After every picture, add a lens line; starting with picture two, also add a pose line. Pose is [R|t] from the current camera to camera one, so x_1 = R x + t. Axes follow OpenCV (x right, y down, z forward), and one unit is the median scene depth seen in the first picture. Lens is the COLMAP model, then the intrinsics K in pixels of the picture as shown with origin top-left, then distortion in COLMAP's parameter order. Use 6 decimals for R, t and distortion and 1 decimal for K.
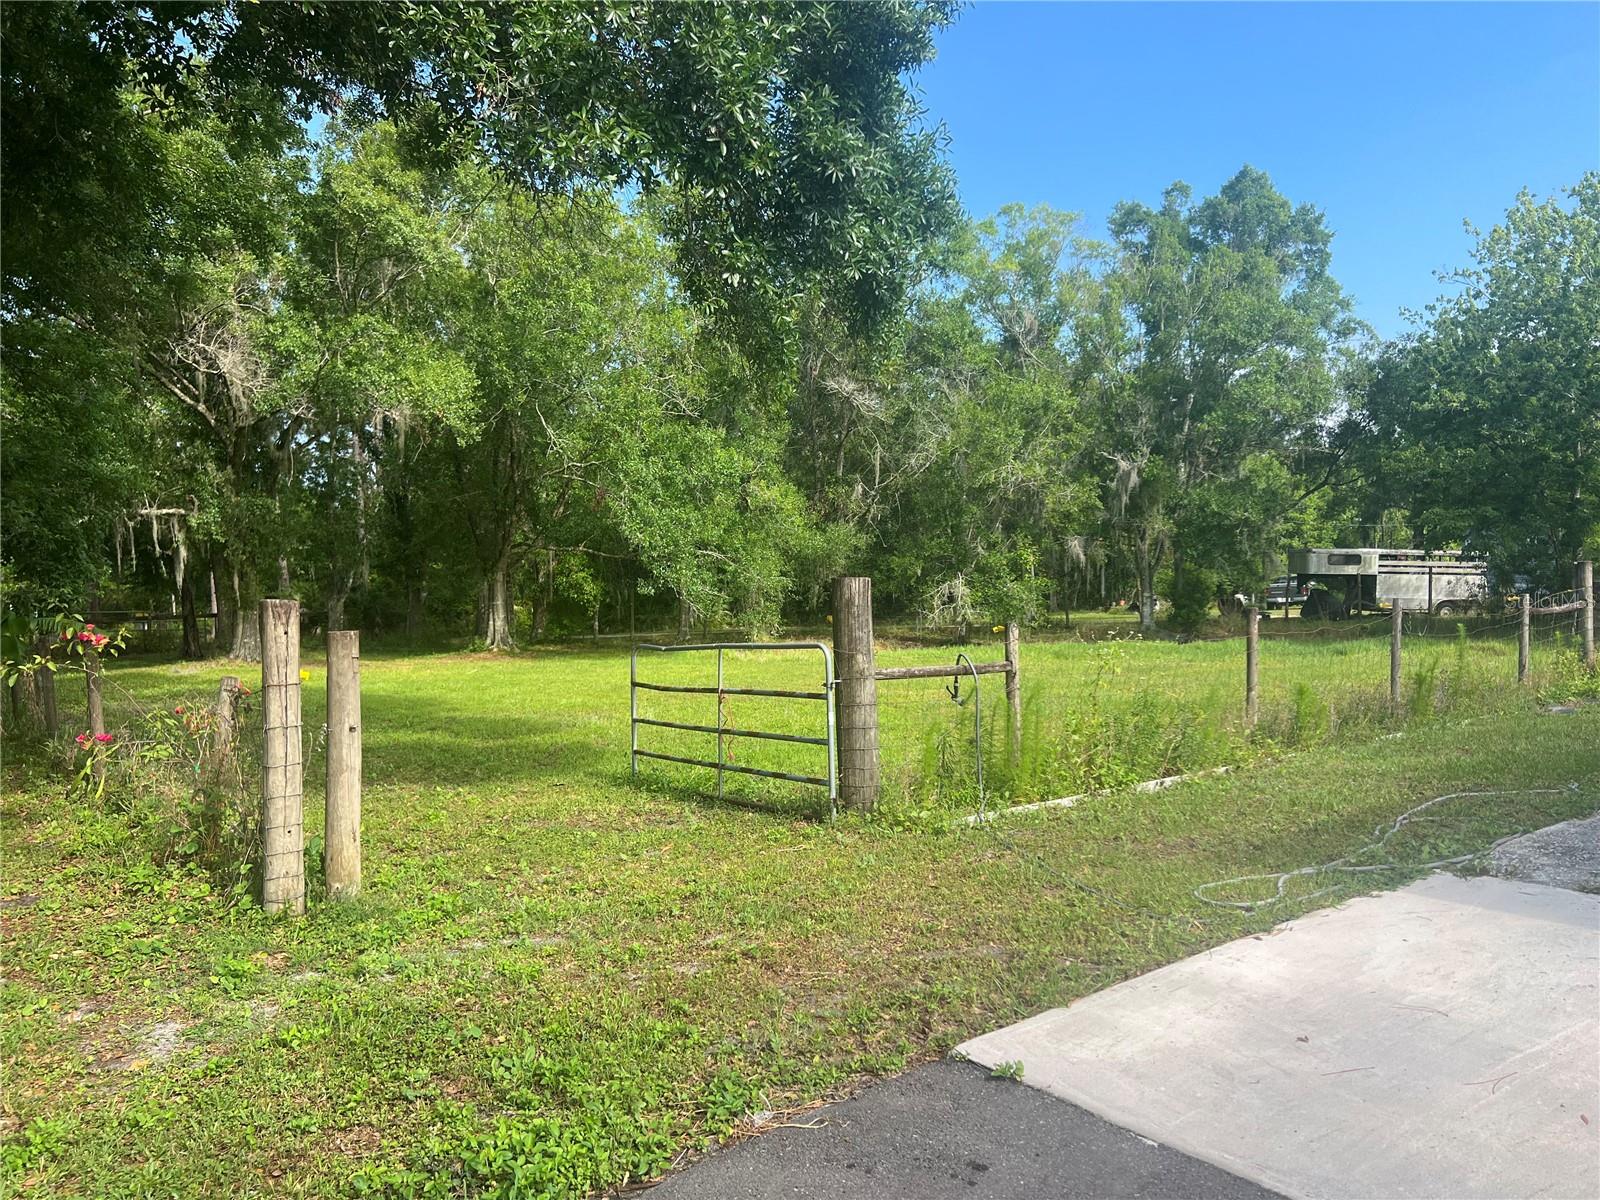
lens RADIAL K [[1209.8, 0, 799.5], [0, 1209.8, 594.1], [0, 0, 1]] dist [0.002370, -0.000247]
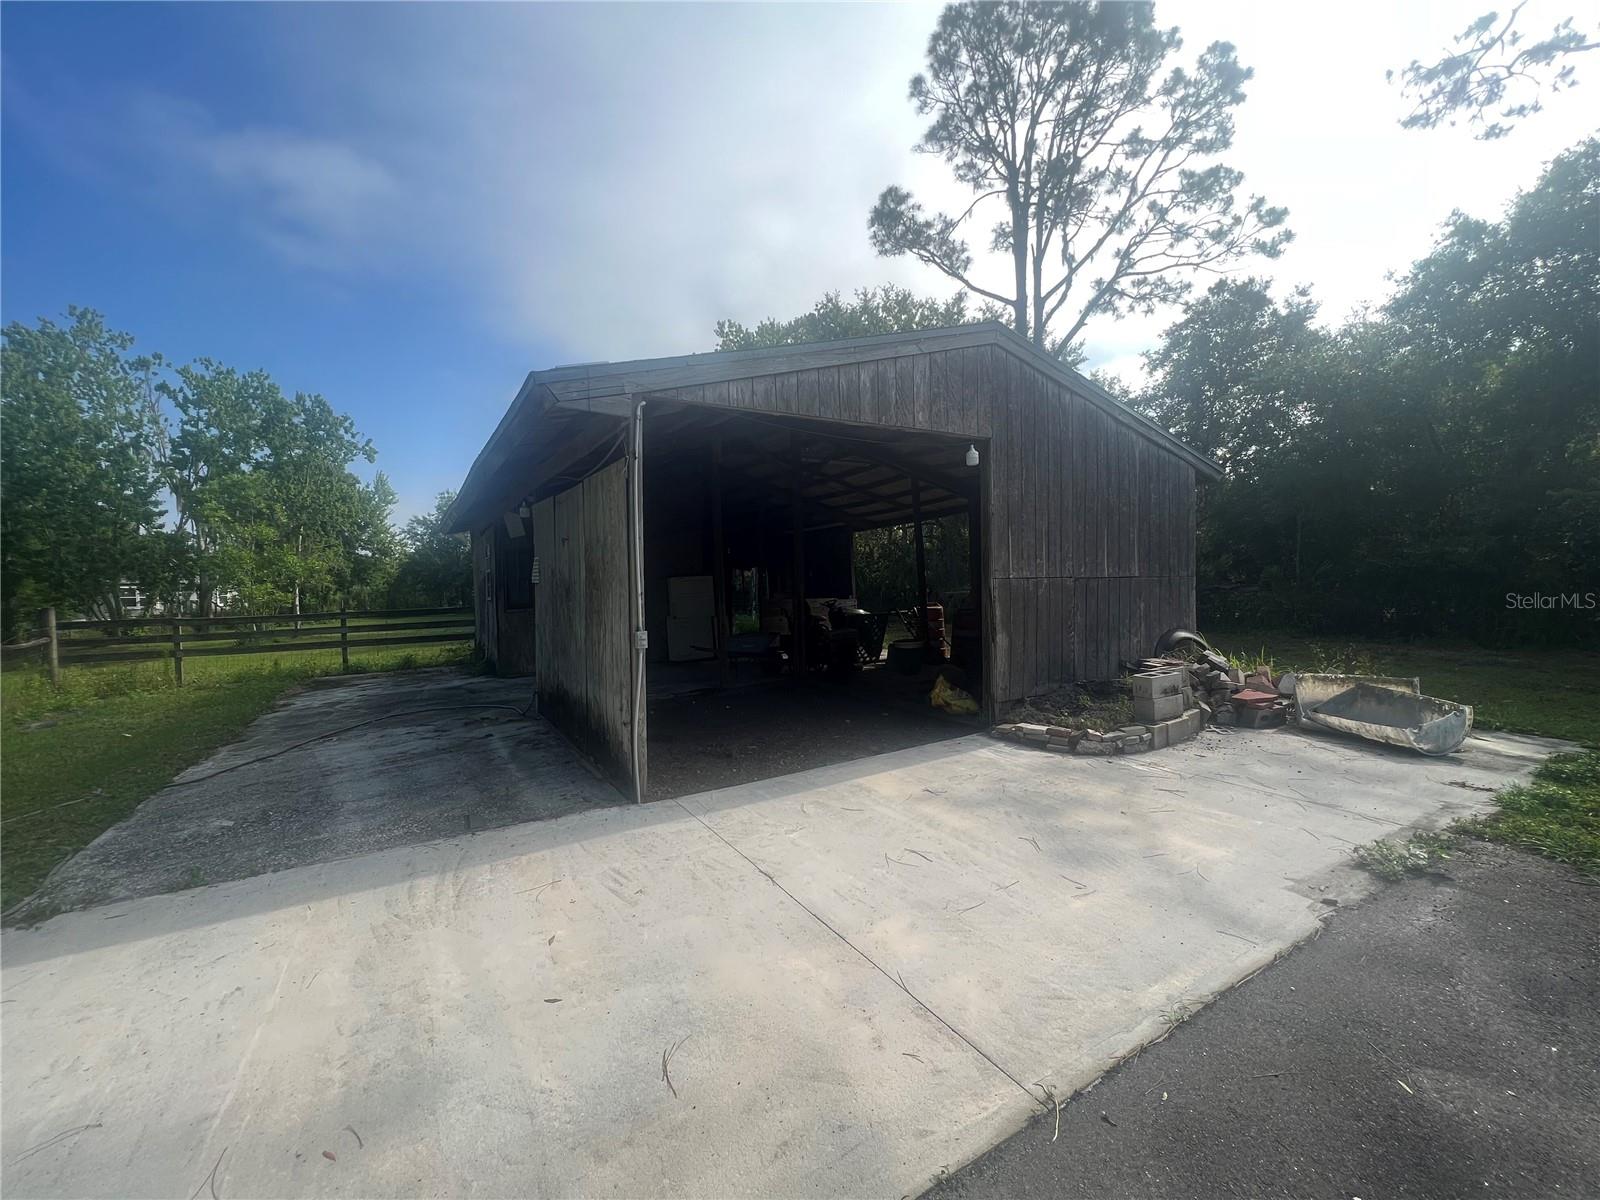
lens RADIAL K [[647.3, 0, 798.8], [0, 647.3, 604.5], [0, 0, 1]] dist [0.001594, 0.000041]
pose [[0.103017, 0.005316, 0.994665, 0.037451], [0.025824, 0.999634, -0.008017, -0.003662], [-0.994344, 0.026512, 0.102842, 0.139359]]
